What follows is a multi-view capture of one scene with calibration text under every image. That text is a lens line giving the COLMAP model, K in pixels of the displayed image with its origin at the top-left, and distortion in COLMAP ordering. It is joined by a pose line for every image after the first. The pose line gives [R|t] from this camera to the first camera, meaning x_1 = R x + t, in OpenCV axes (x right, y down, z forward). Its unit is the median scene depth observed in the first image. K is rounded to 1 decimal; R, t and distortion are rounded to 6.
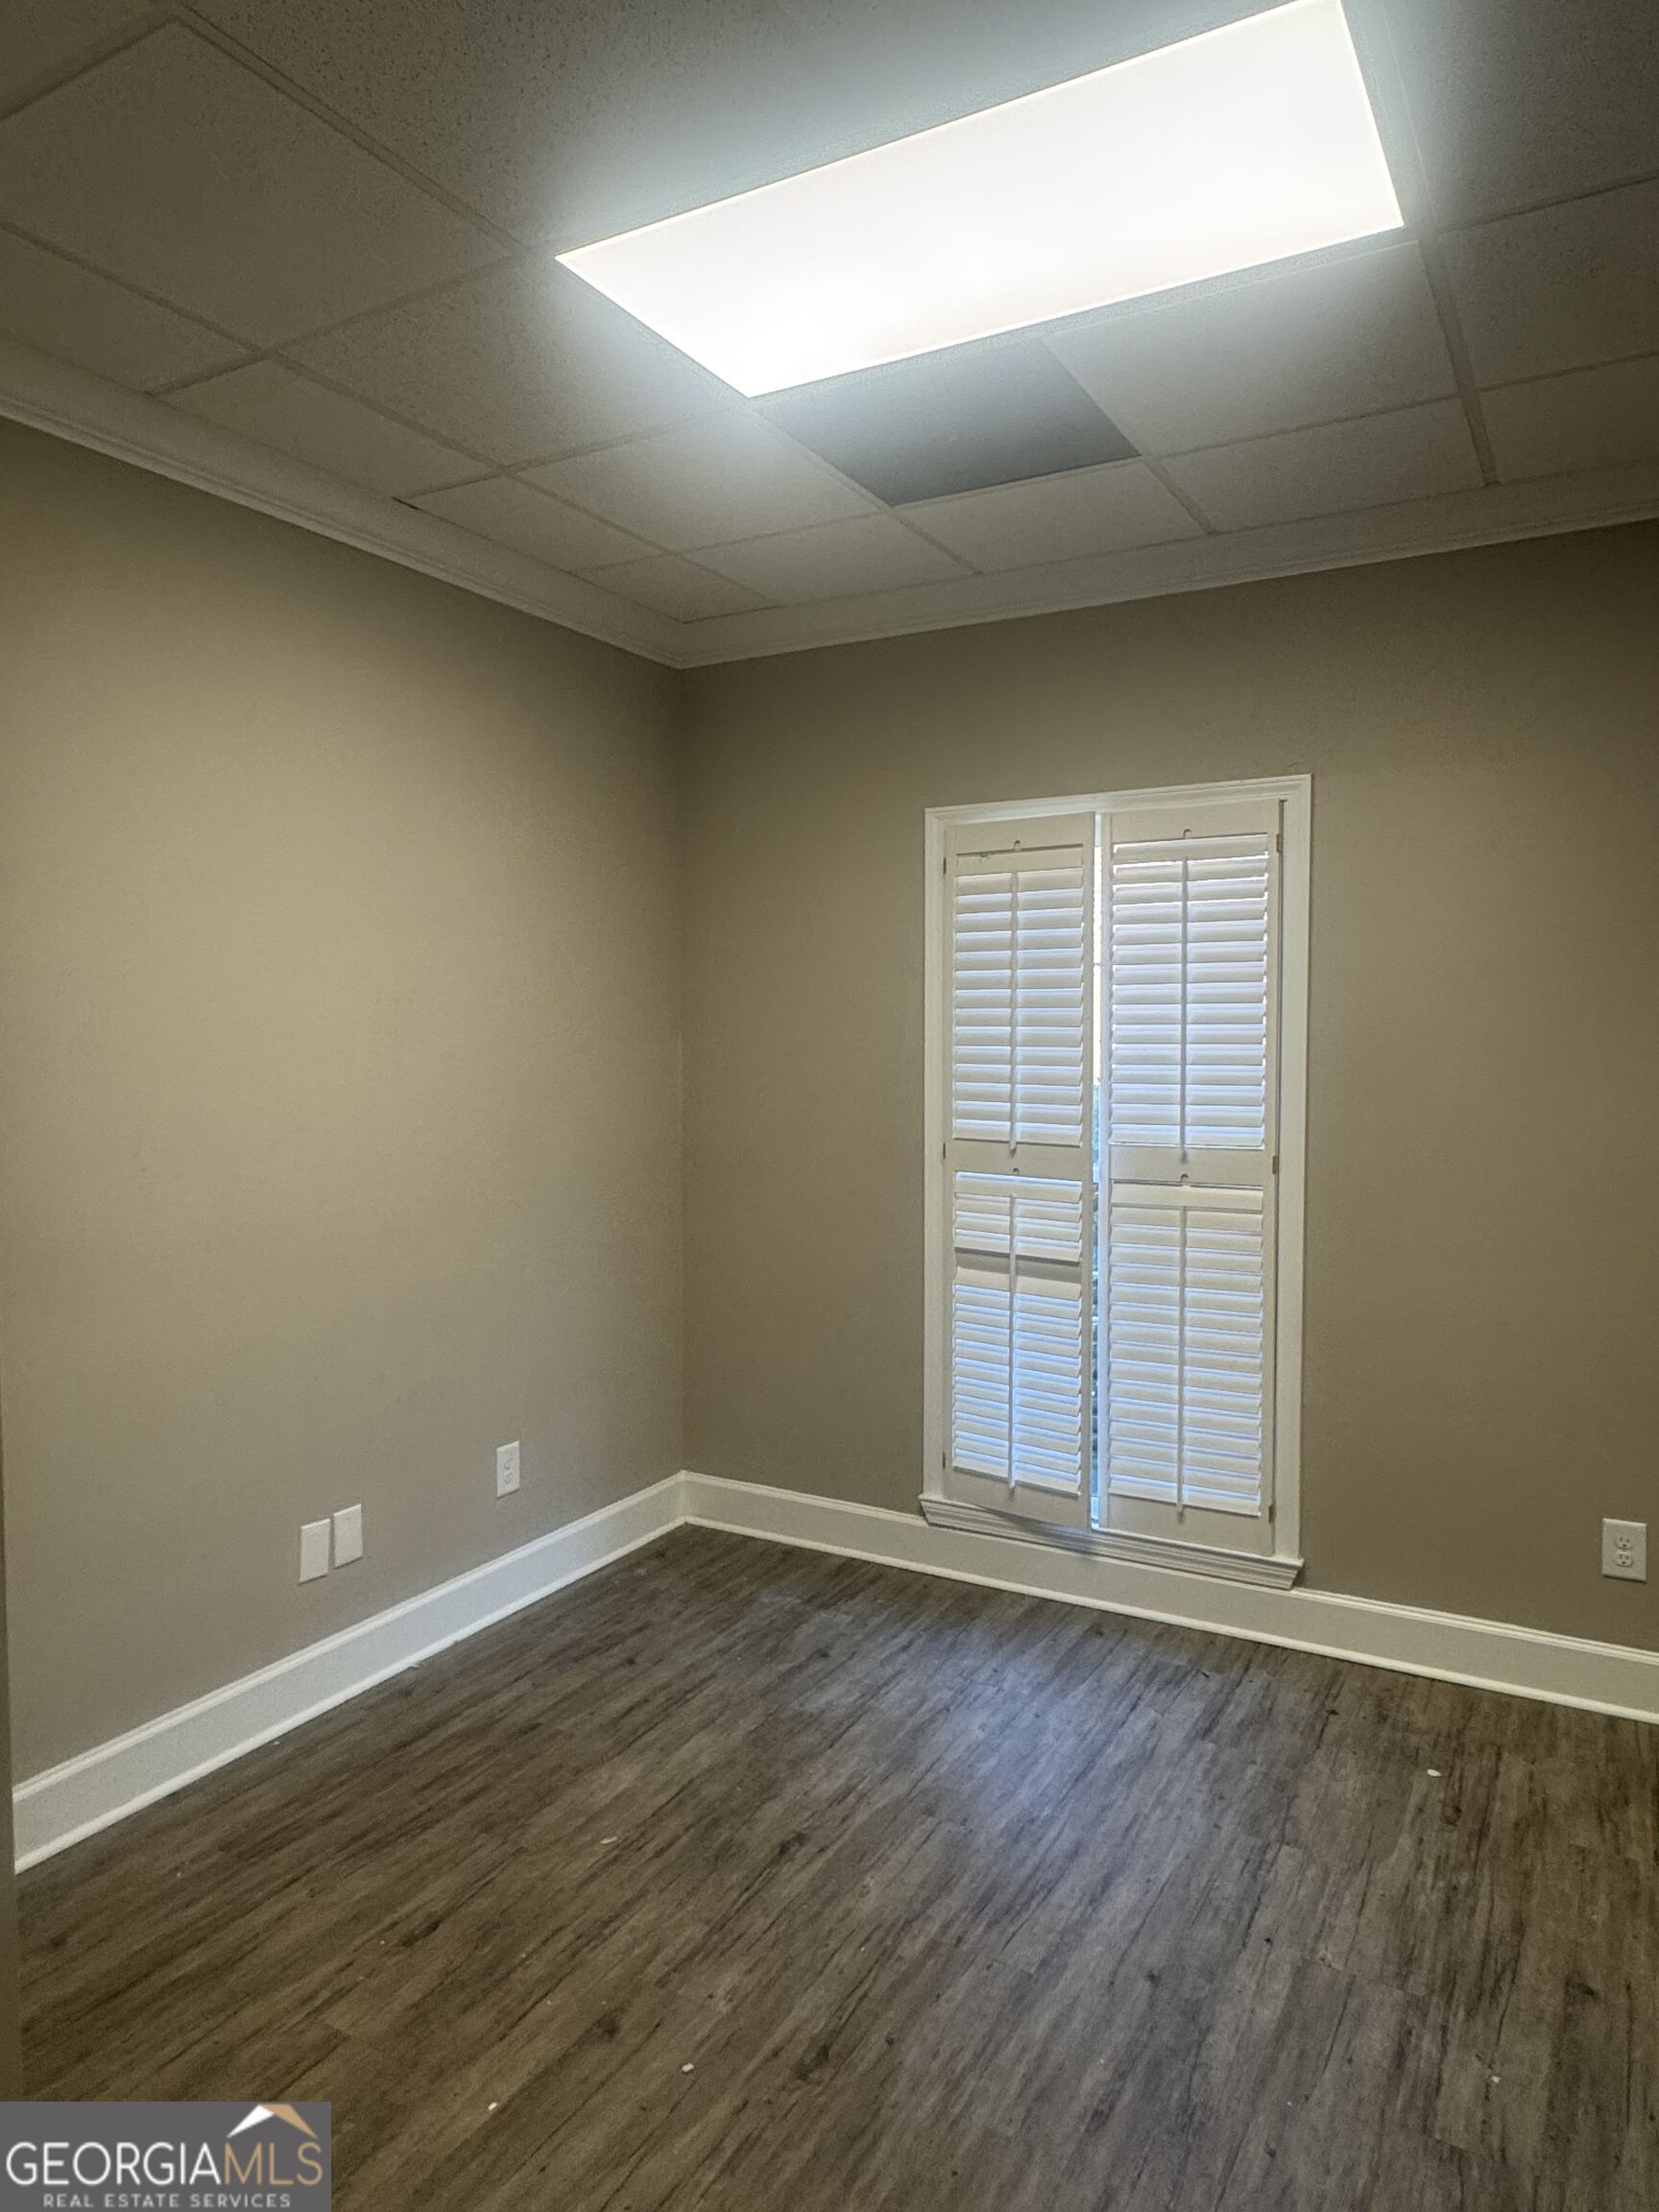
lens RADIAL K [[1445.4, 0, 829.5], [0, 1445.4, 1106.0], [0, 0, 1]] dist [0.002961, 0.001459]
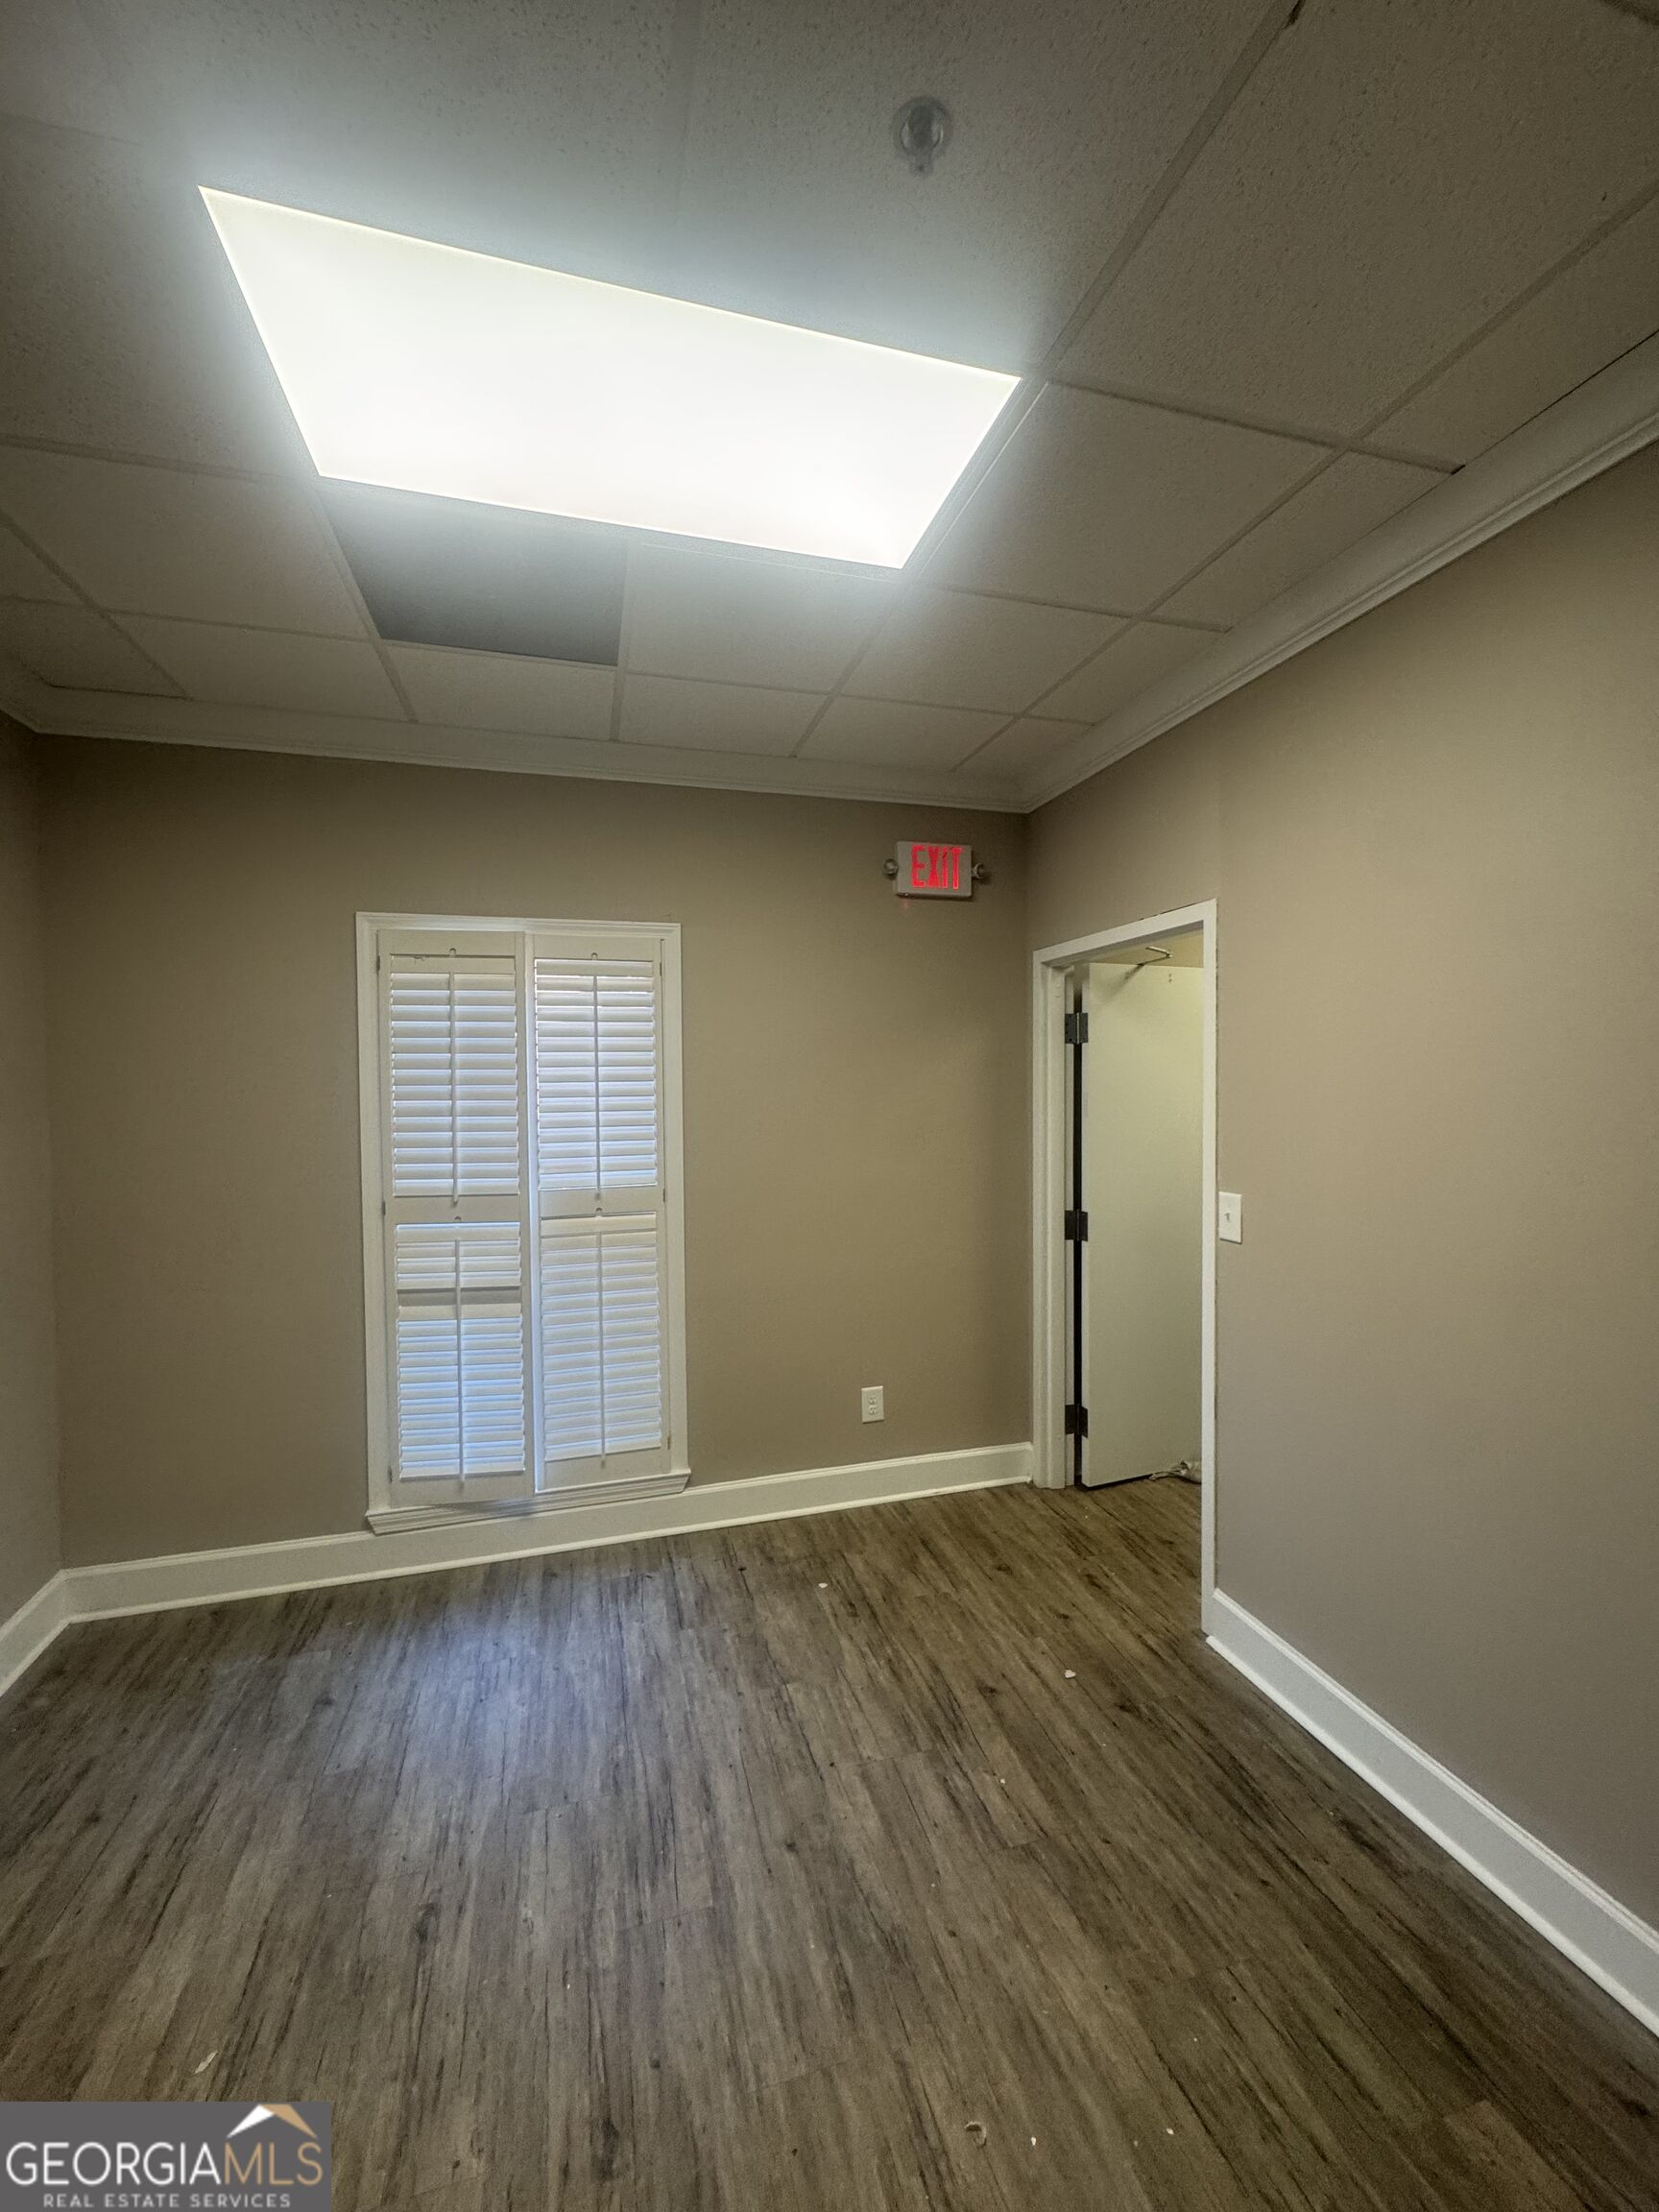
lens RADIAL K [[887.6, 0, 799.2], [0, 887.6, 1106.2], [0, 0, 1]] dist [-0.002029, 0.000097]
pose [[0.693535, -0.023432, 0.720042, -0.229287], [0.046247, 0.998857, -0.012039, -0.030493], [-0.718937, 0.041649, 0.693826, 0.301662]]
